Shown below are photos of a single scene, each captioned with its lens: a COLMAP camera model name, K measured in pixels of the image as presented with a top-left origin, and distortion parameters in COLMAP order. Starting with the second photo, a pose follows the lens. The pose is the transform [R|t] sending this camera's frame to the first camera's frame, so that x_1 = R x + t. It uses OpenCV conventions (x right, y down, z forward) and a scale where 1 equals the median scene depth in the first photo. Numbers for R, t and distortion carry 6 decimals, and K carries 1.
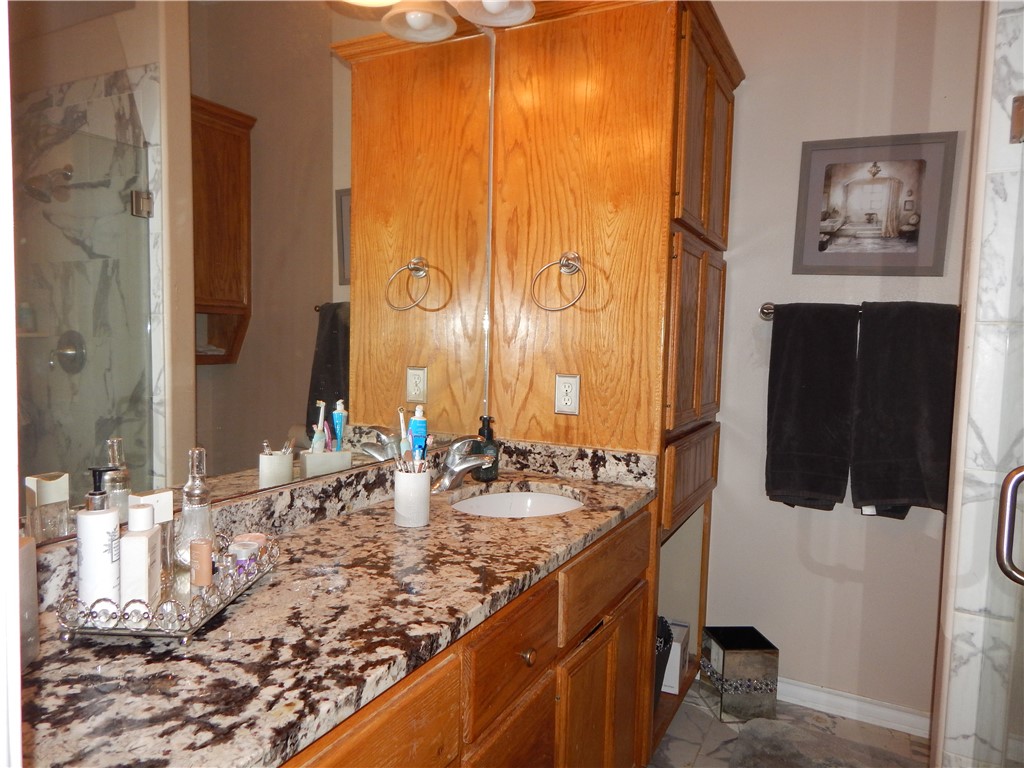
lens RADIAL K [[693.4, 0, 510.4], [0, 693.4, 381.8], [0, 0, 1]] dist [0.026966, -0.021826]
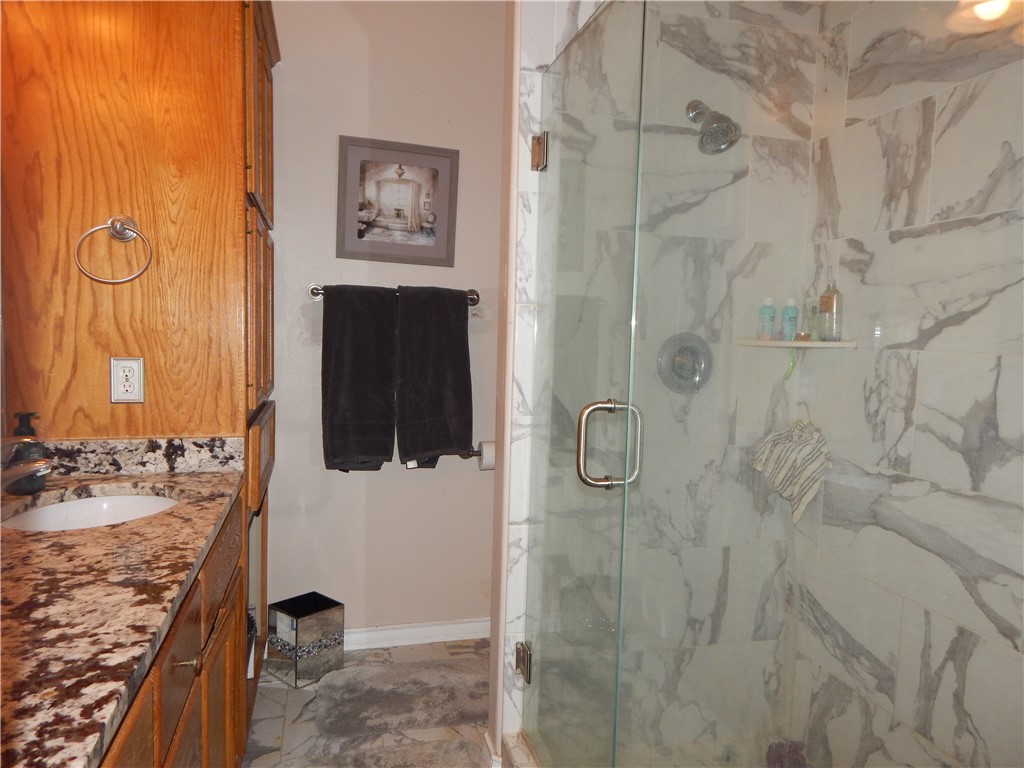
lens RADIAL K [[696.6, 0, 512.0], [0, 696.6, 384.0], [0, 0, 1]] dist [0.019148, -0.023313]
pose [[0.732598, -0.060753, 0.677945, -0.165693], [0.042157, 0.998146, 0.043891, 0.005269], [-0.679355, -0.003574, 0.733801, 0.028669]]
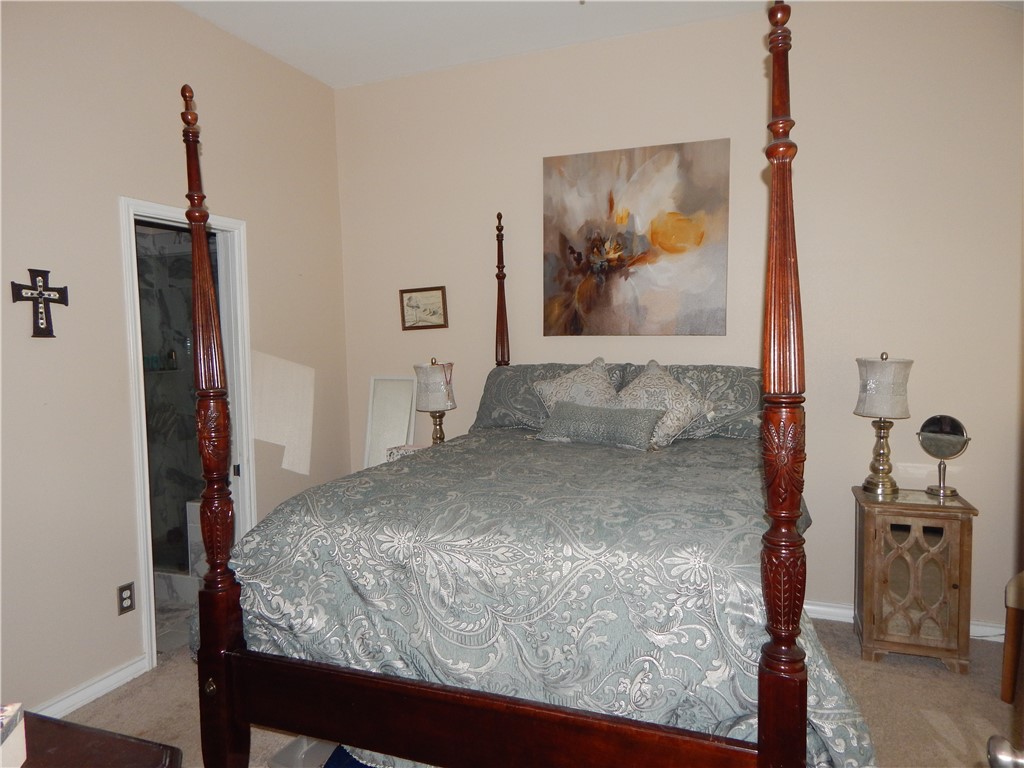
lens RADIAL K [[696.6, 0, 512.0], [0, 696.6, 384.0], [0, 0, 1]] dist [0.019148, -0.023313]
pose [[-0.106566, -0.088328, 0.990375, -1.691865], [0.092619, 0.990834, 0.098335, -0.070530], [-0.989983, 0.102207, -0.097408, -0.478276]]
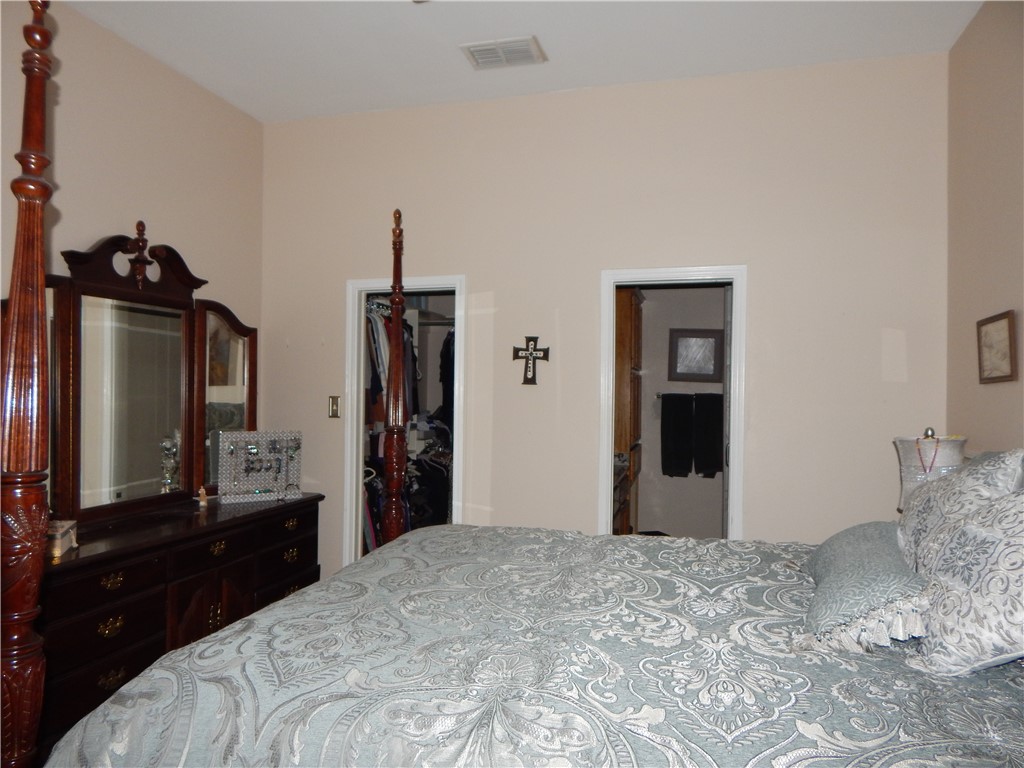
lens RADIAL K [[677.0, 0, 512.0], [0, 677.0, 384.0], [0, 0, 1]] dist [-0.005709, -0.001653]
pose [[0.976460, -0.013244, 0.215290, -0.766411], [0.029286, 0.997011, -0.071494, 0.011719], [-0.213700, 0.076116, 0.973930, -1.429800]]
